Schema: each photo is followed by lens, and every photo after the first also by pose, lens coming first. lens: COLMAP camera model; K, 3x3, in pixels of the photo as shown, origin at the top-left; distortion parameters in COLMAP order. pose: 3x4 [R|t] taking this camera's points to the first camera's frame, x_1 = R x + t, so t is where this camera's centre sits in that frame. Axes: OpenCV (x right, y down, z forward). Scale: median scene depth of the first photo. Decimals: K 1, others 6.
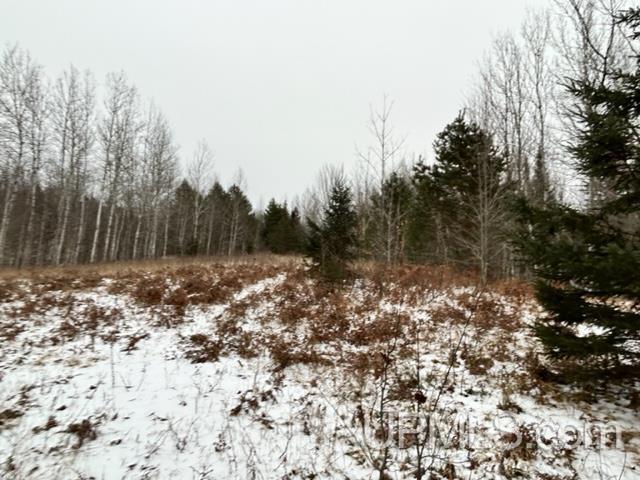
lens RADIAL K [[425.6, 0, 316.9], [0, 425.6, 236.5], [0, 0, 1]] dist [-0.002201, -0.008747]
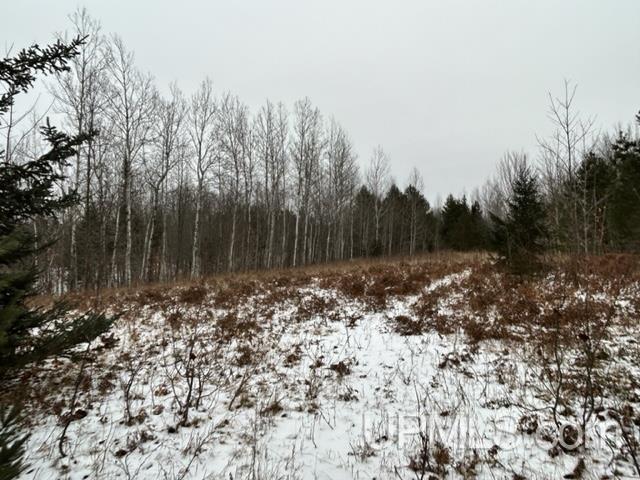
lens RADIAL K [[425.6, 0, 316.9], [0, 425.6, 236.5], [0, 0, 1]] dist [-0.002201, -0.008747]
pose [[0.914074, -0.064510, -0.400384, 0.002996], [0.064150, 0.997838, -0.014318, 0.001052], [0.400442, -0.012597, 0.916236, -0.124192]]
